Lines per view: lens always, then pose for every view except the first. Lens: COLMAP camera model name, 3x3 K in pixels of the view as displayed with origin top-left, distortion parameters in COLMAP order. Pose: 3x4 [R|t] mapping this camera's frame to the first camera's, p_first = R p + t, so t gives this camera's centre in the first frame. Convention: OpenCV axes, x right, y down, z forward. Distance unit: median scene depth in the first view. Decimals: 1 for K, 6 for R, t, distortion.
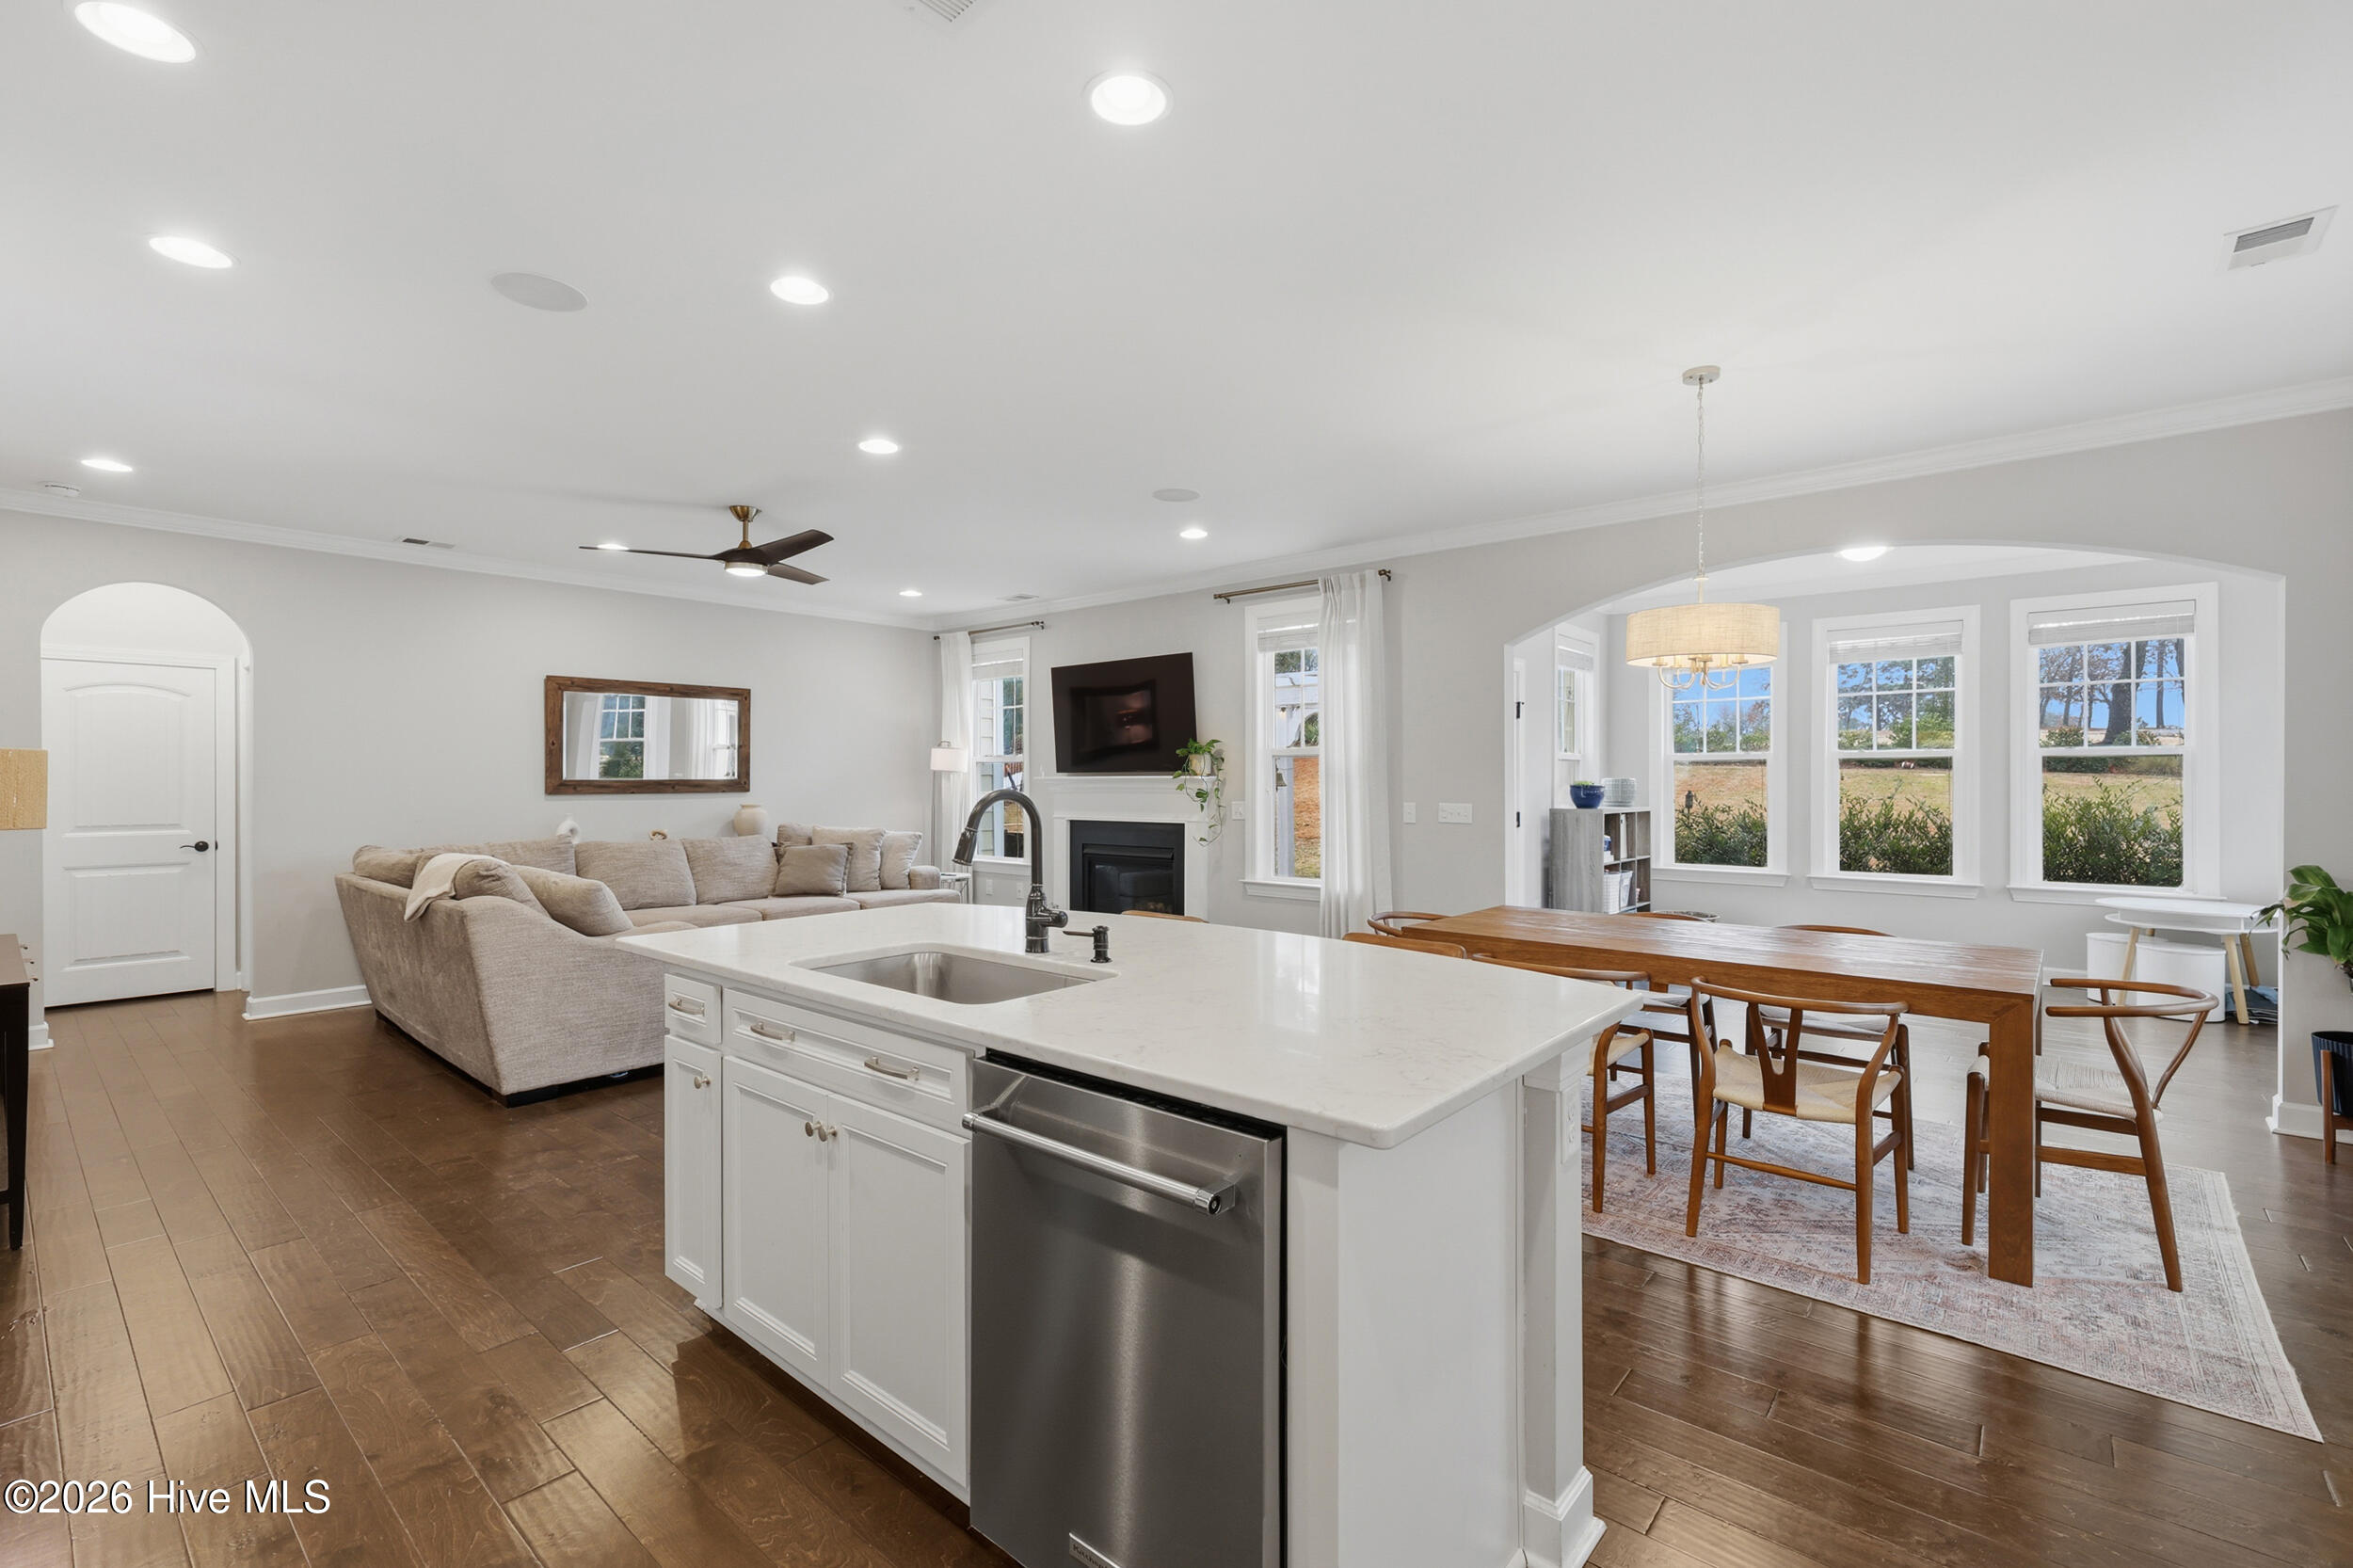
lens RADIAL K [[1026.0, 0, 1183.1], [0, 1026.0, 782.0], [0, 0, 1]] dist [0.003220, 0.000052]
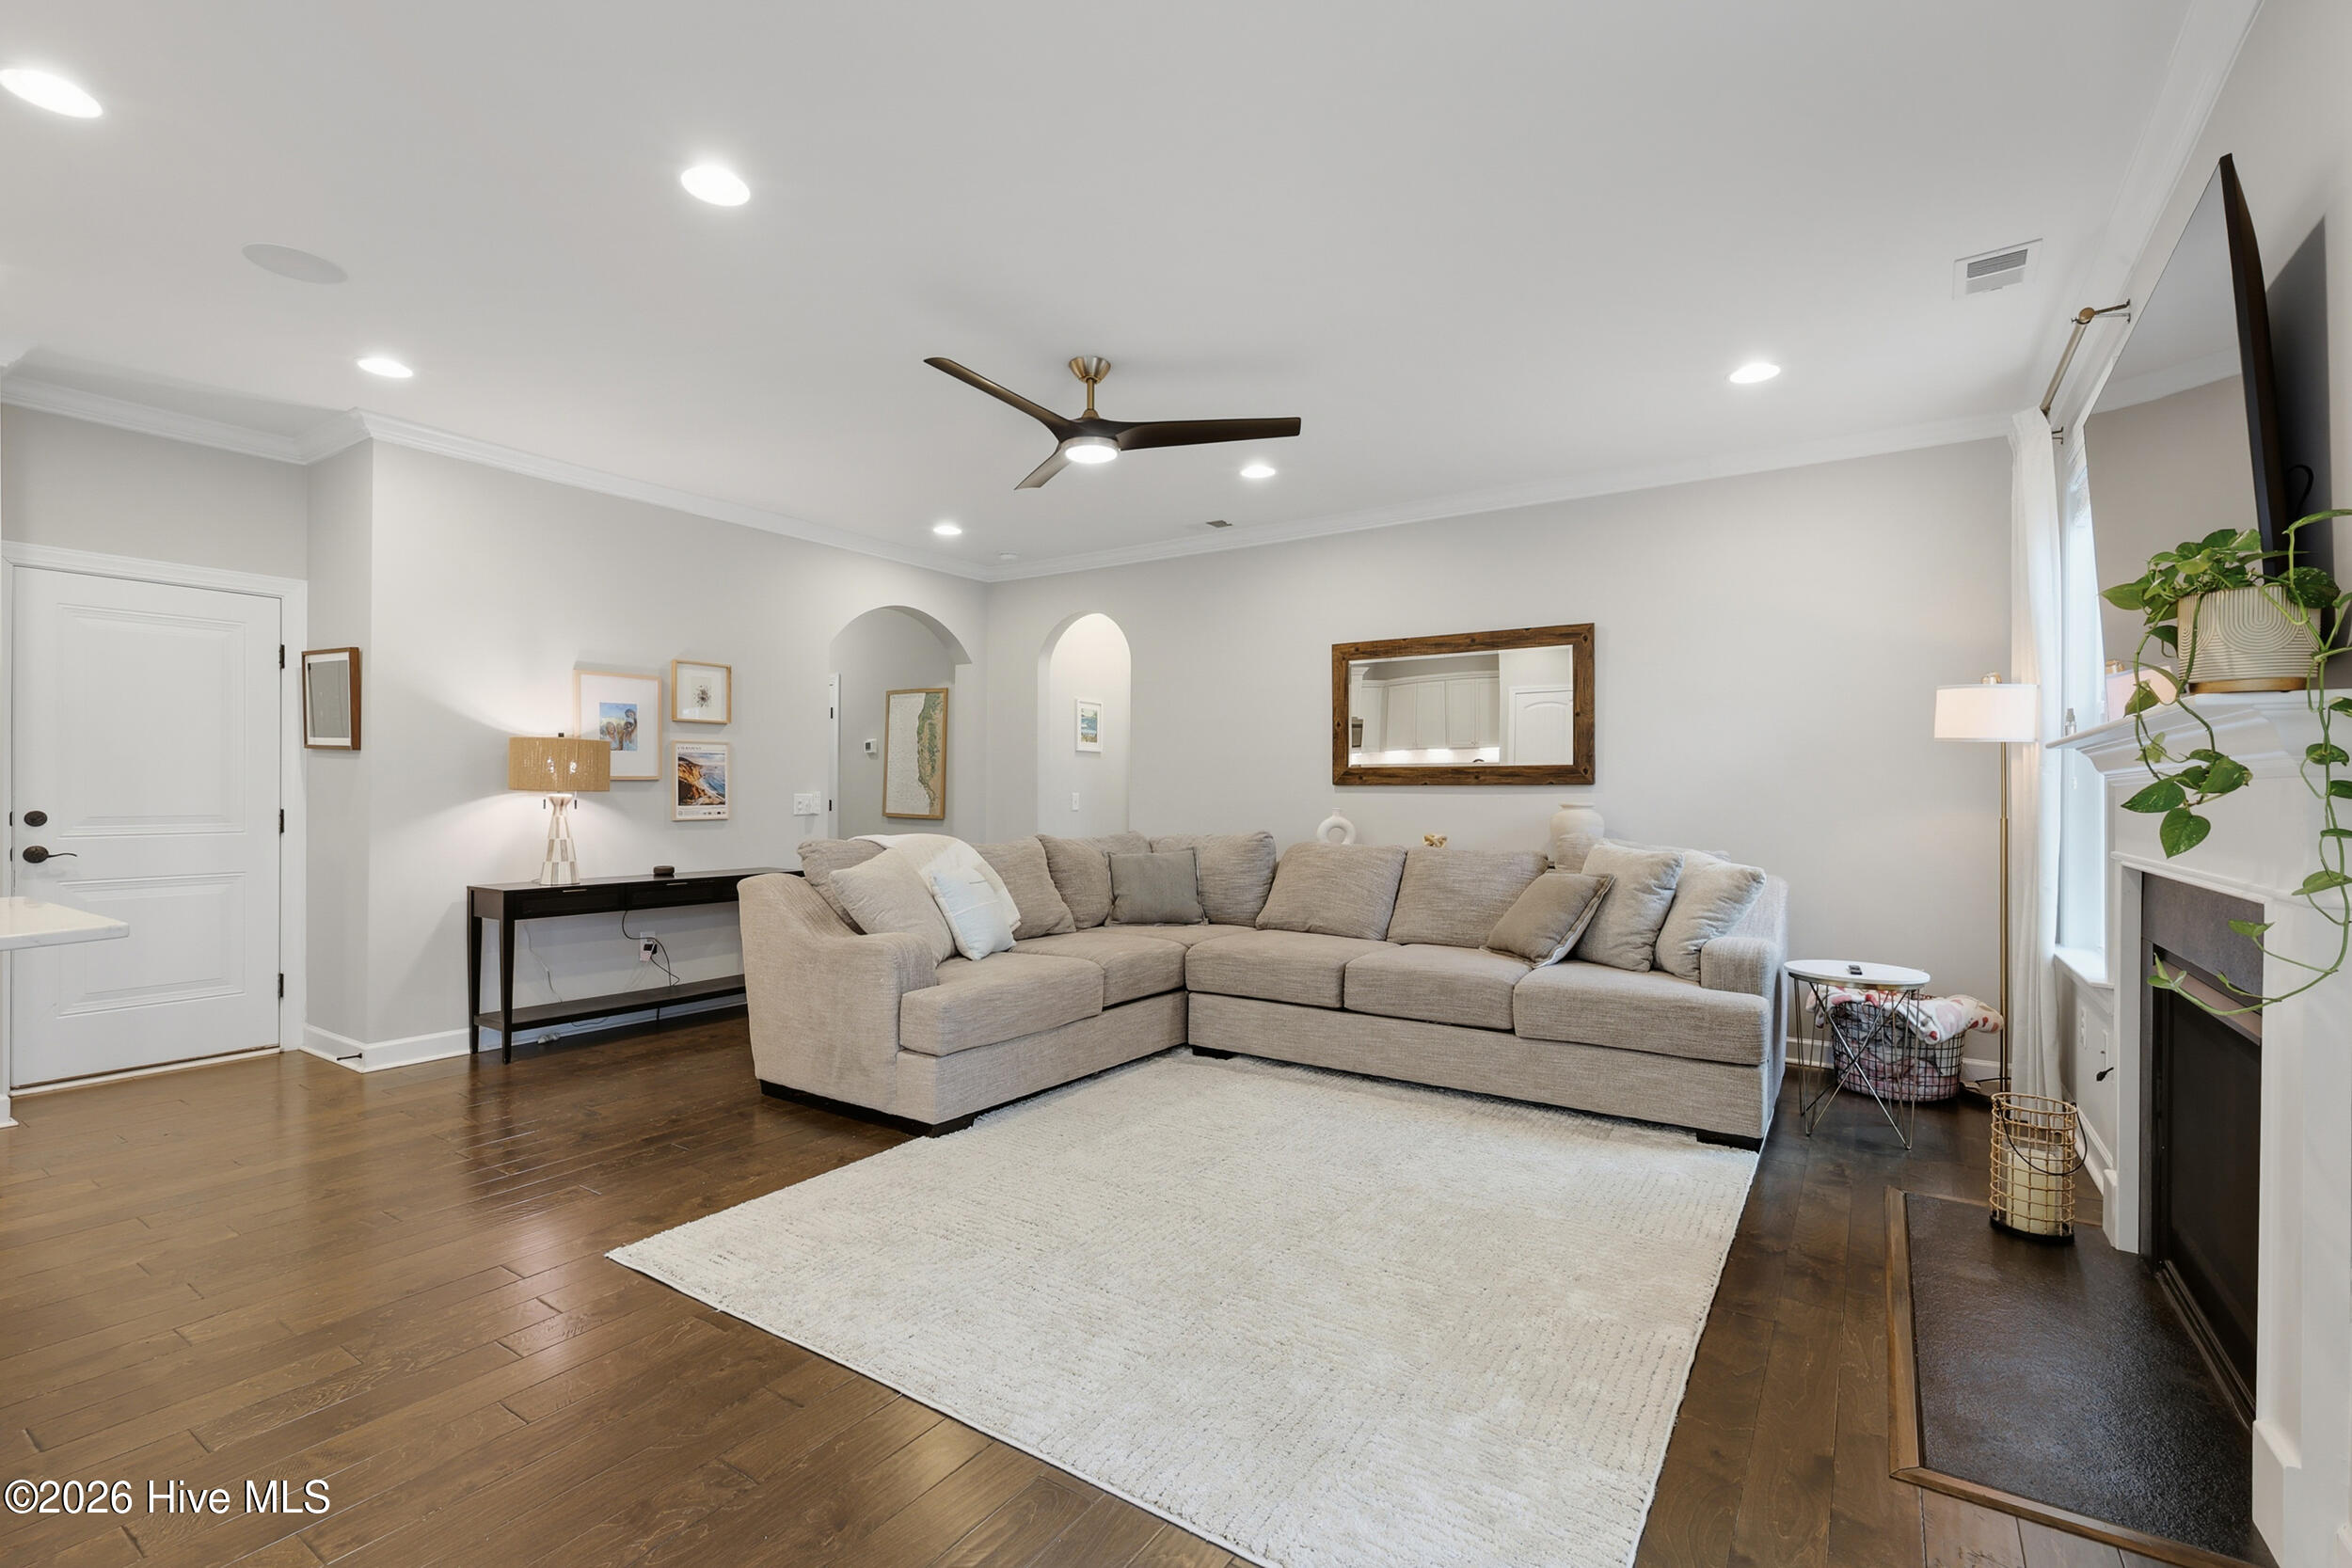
lens RADIAL K [[1025.5, 0, 1176.1], [0, 1025.5, 790.9], [0, 0, 1]] dist [0.003220, 0.000052]
pose [[0.116934, 0.002087, -0.993138, 0.196358], [-0.008660, 0.999962, 0.001082, 0.015937], [0.993102, 0.008474, 0.116948, 0.721242]]
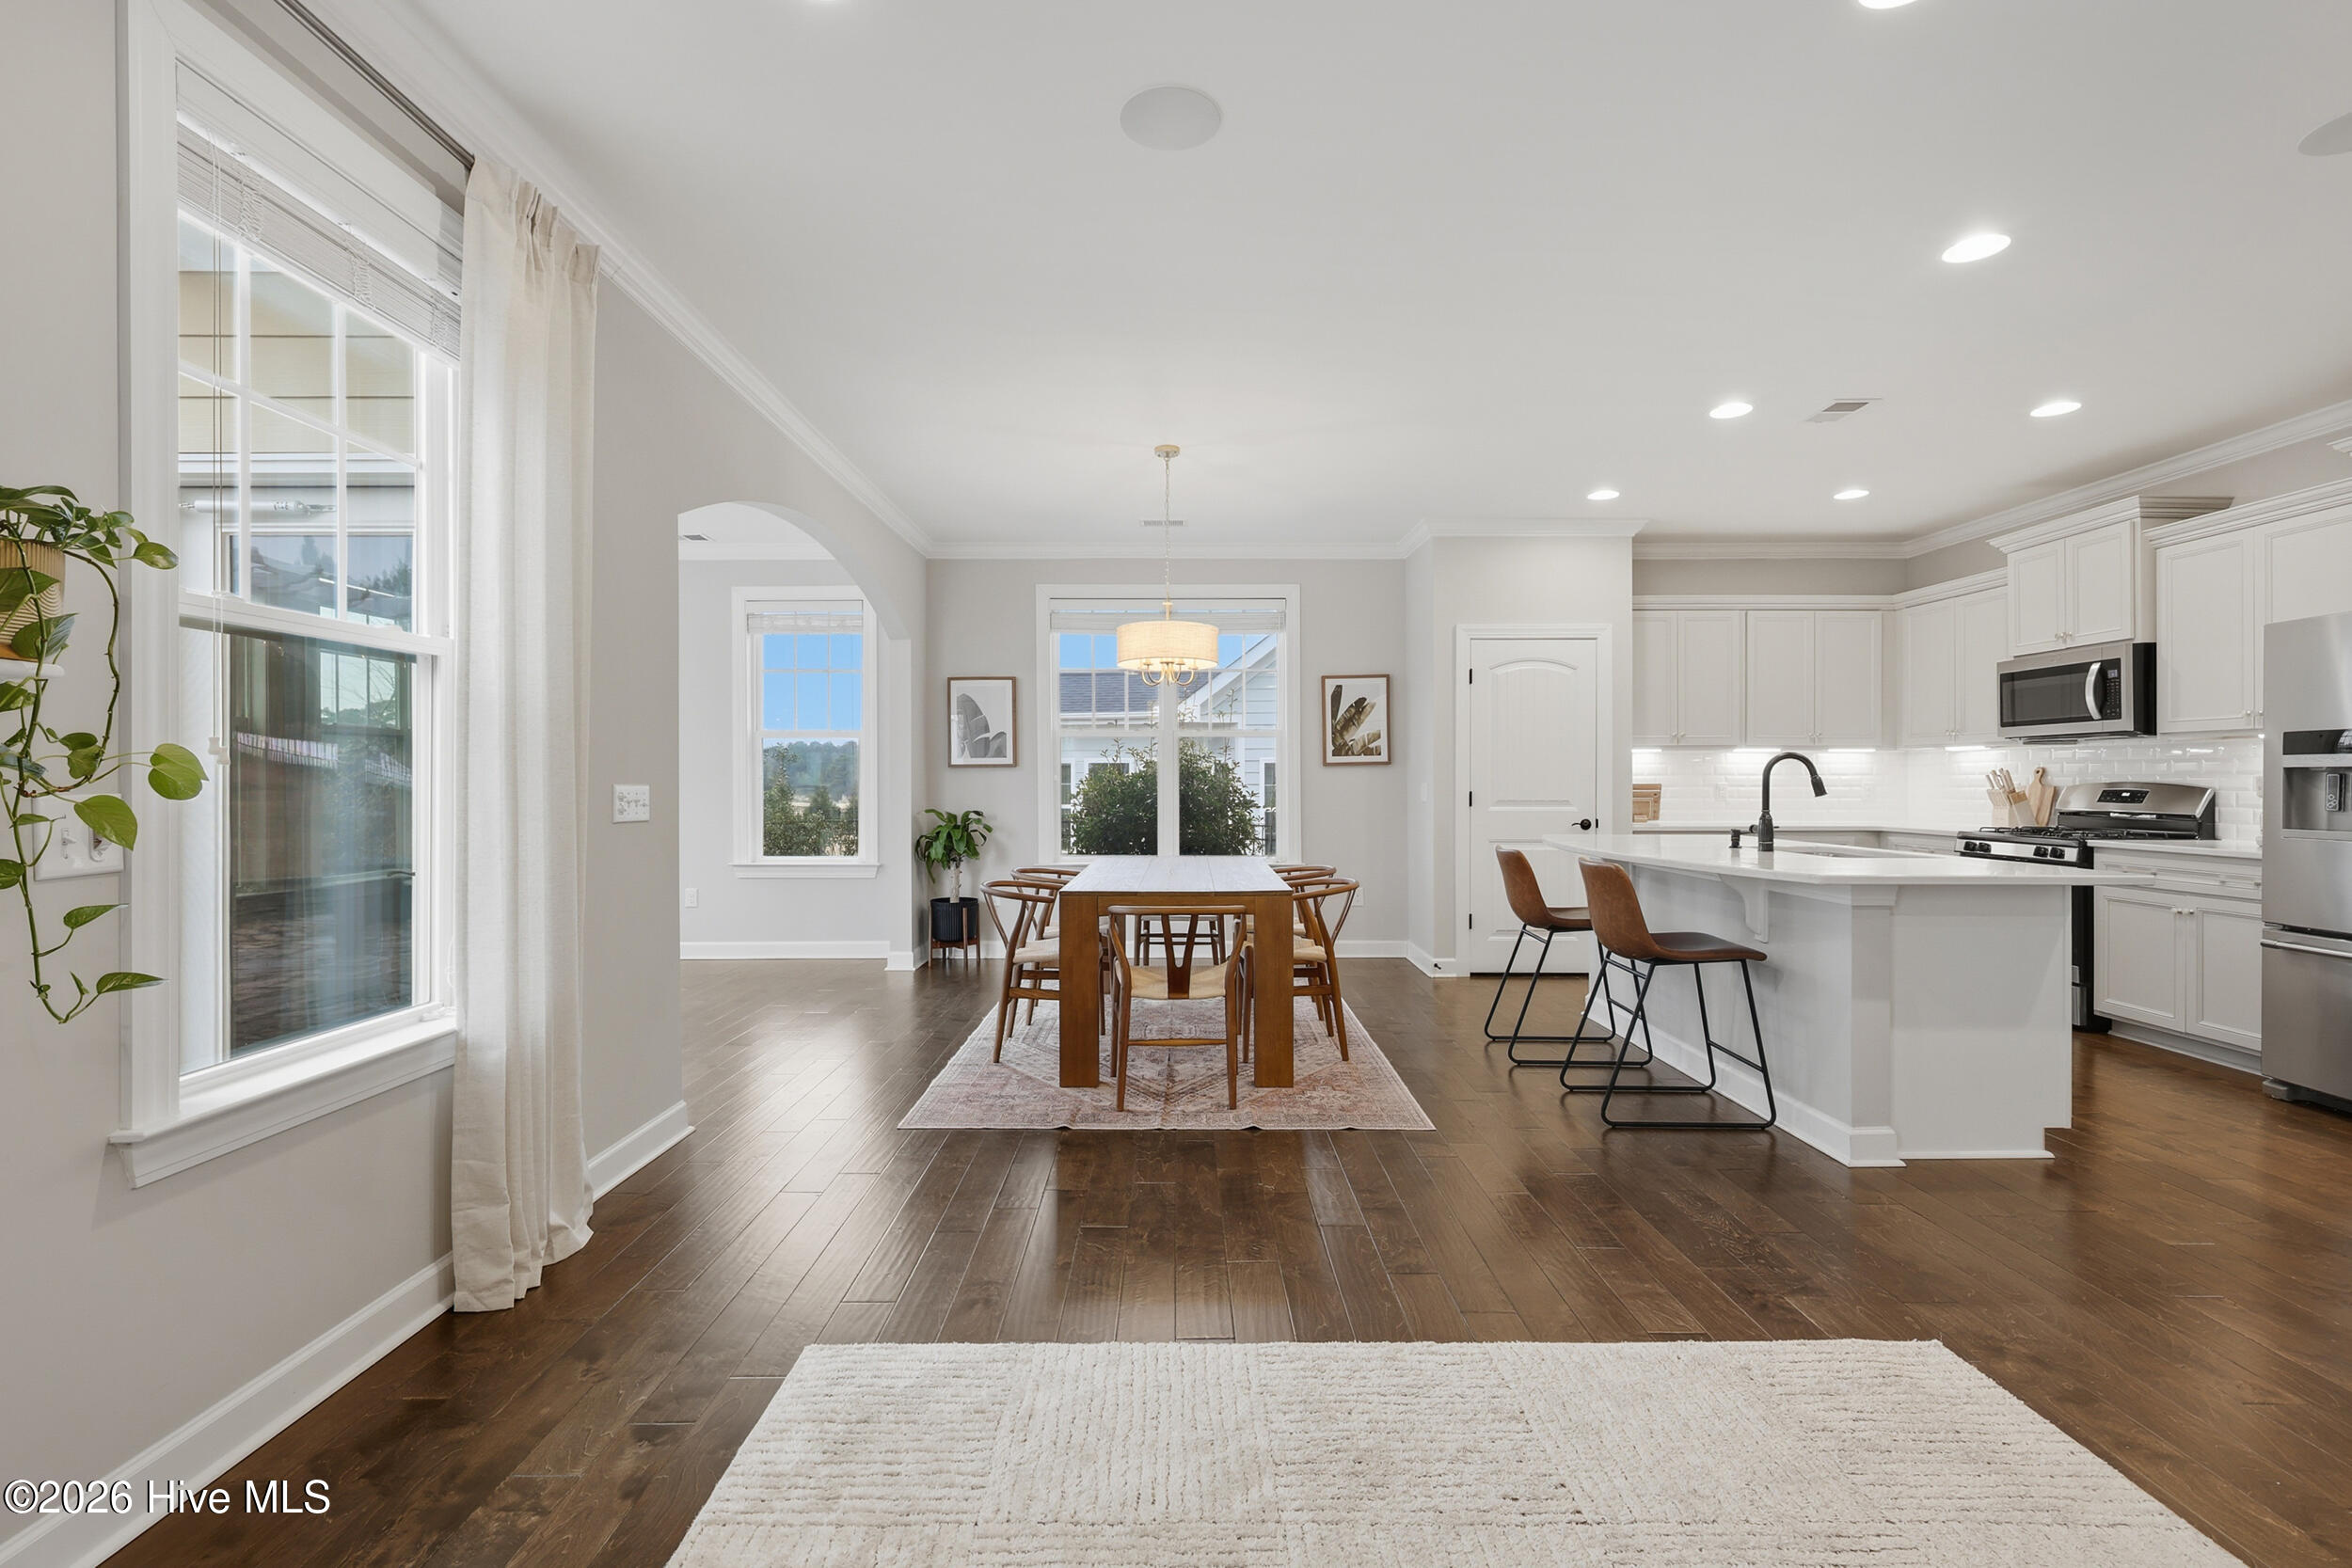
lens RADIAL K [[1025.5, 0, 1176.1], [0, 1025.5, 781.6], [0, 0, 1]] dist [0.003220, 0.000052]
pose [[-0.651431, 0.001058, 0.758708, -0.258870], [0.005206, 0.999982, 0.003075, 0.015722], [-0.758690, 0.005953, -0.651424, 0.926285]]
